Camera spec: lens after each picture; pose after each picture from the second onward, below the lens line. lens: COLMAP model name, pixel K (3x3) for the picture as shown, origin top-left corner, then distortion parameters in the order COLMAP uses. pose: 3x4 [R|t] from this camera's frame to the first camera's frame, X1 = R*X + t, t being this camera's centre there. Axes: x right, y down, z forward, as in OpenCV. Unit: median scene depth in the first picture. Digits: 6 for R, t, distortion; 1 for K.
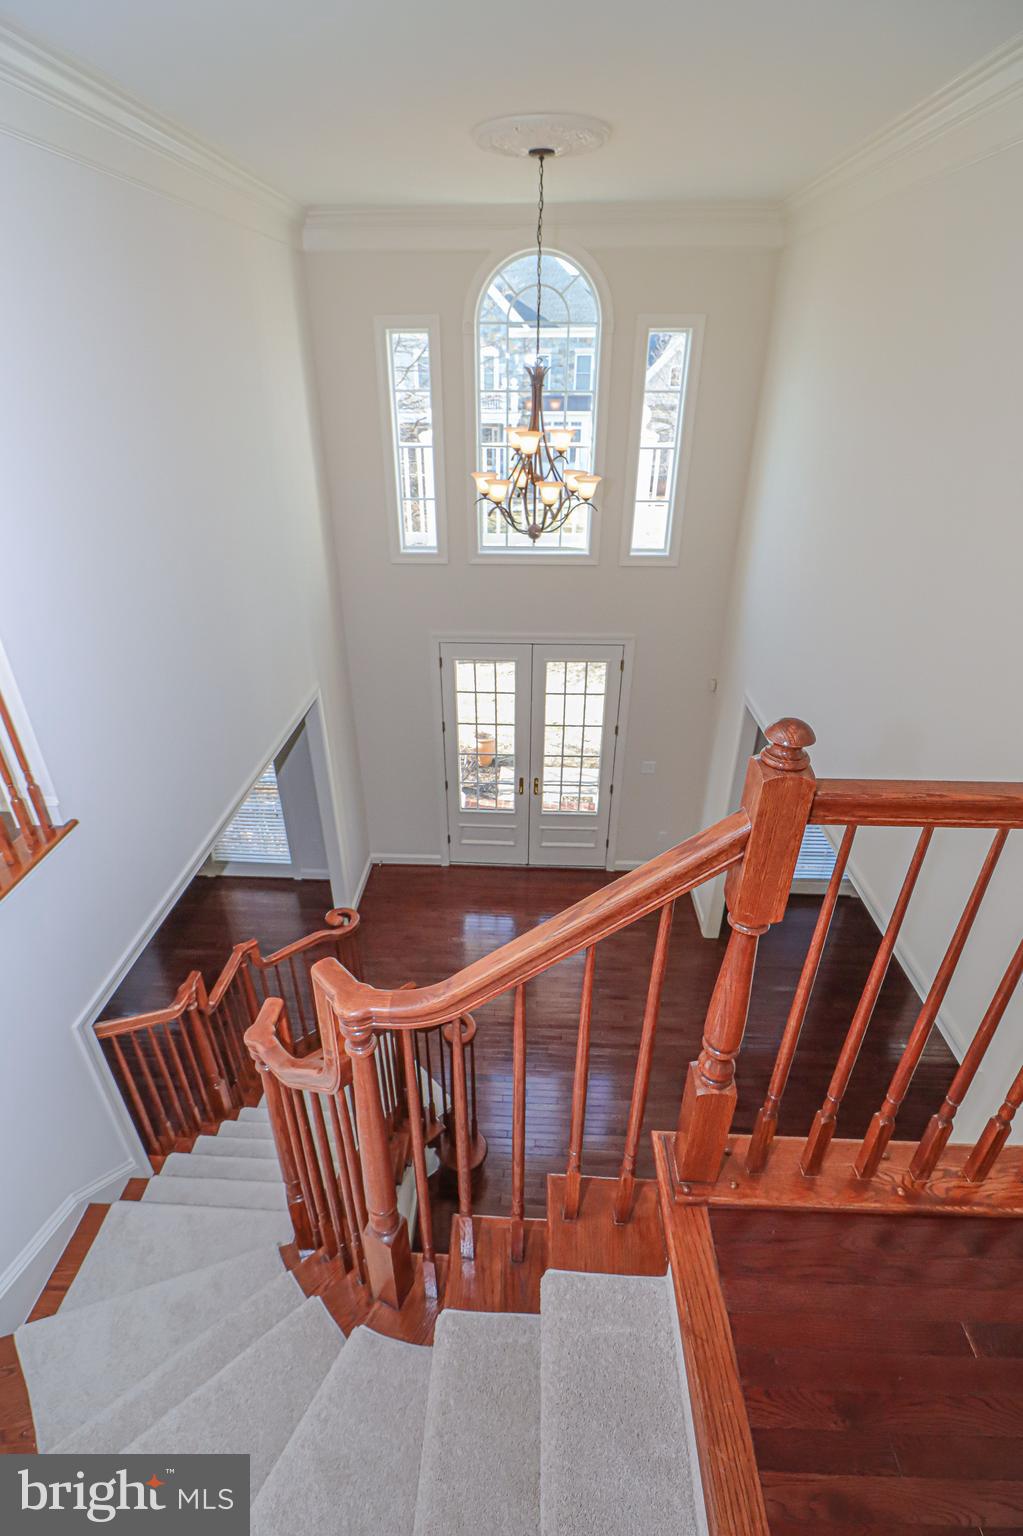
lens RADIAL K [[704.4, 0, 526.7], [0, 704.4, 764.6], [0, 0, 1]] dist [-0.012535, -0.003981]
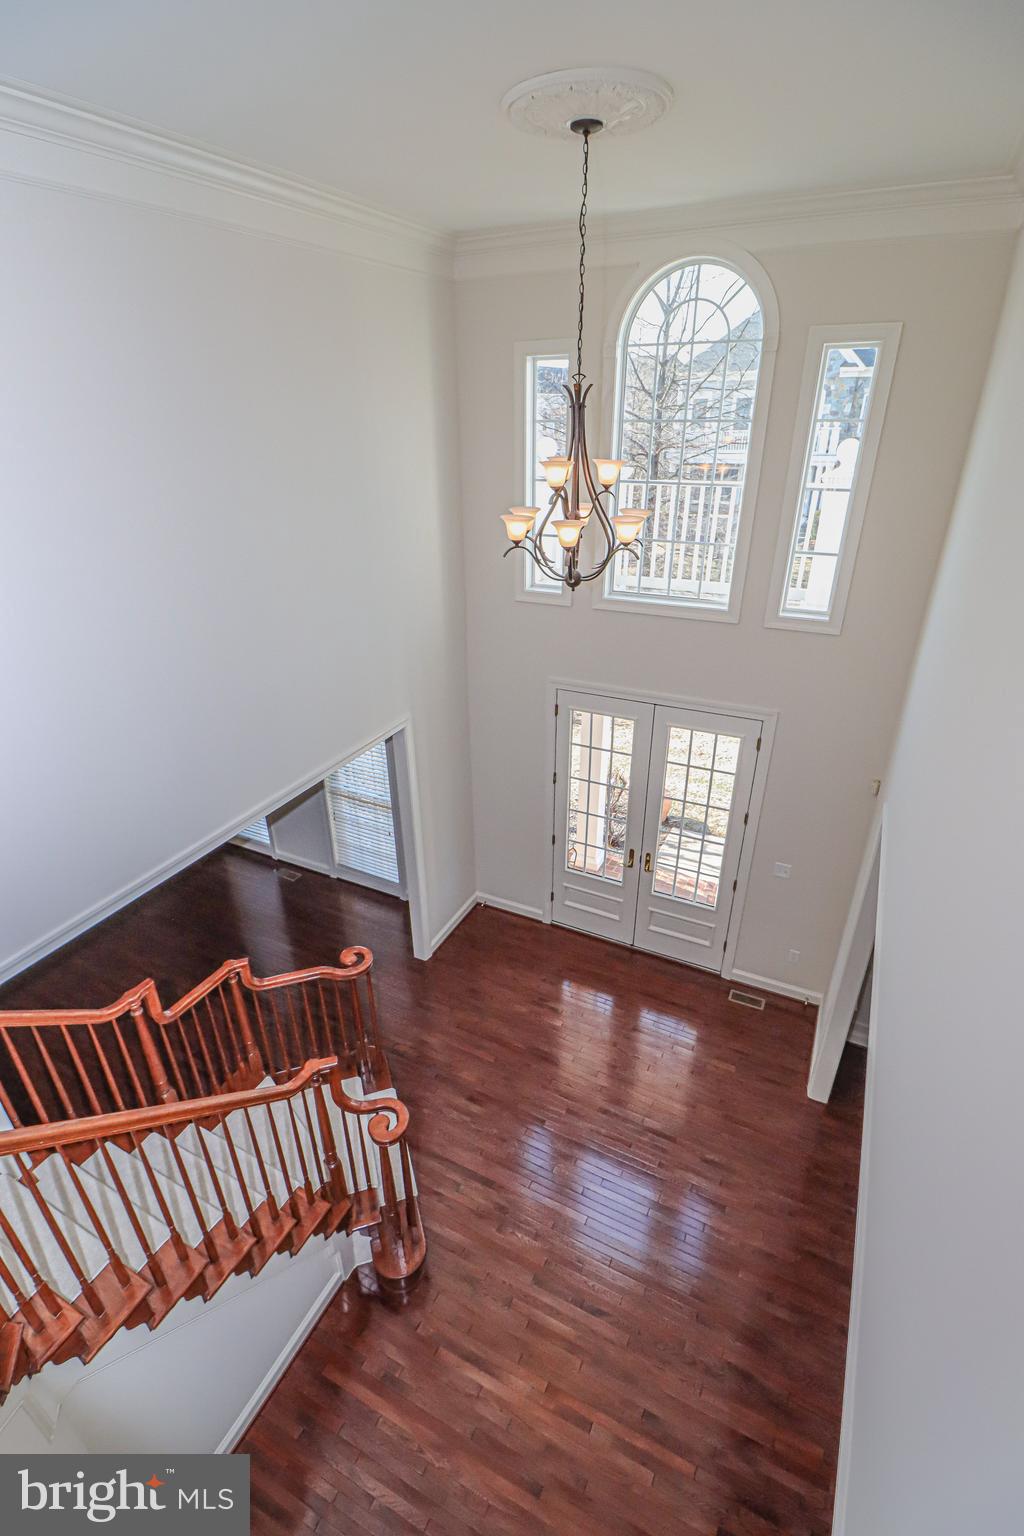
lens RADIAL K [[704.4, 0, 506.7], [0, 704.4, 771.3], [0, 0, 1]] dist [-0.012535, -0.003981]
pose [[0.915074, 0.174912, -0.363380, 0.167809], [-0.188525, 0.982066, -0.002033, -0.050668], [0.356508, 0.070367, 0.931639, 0.116627]]
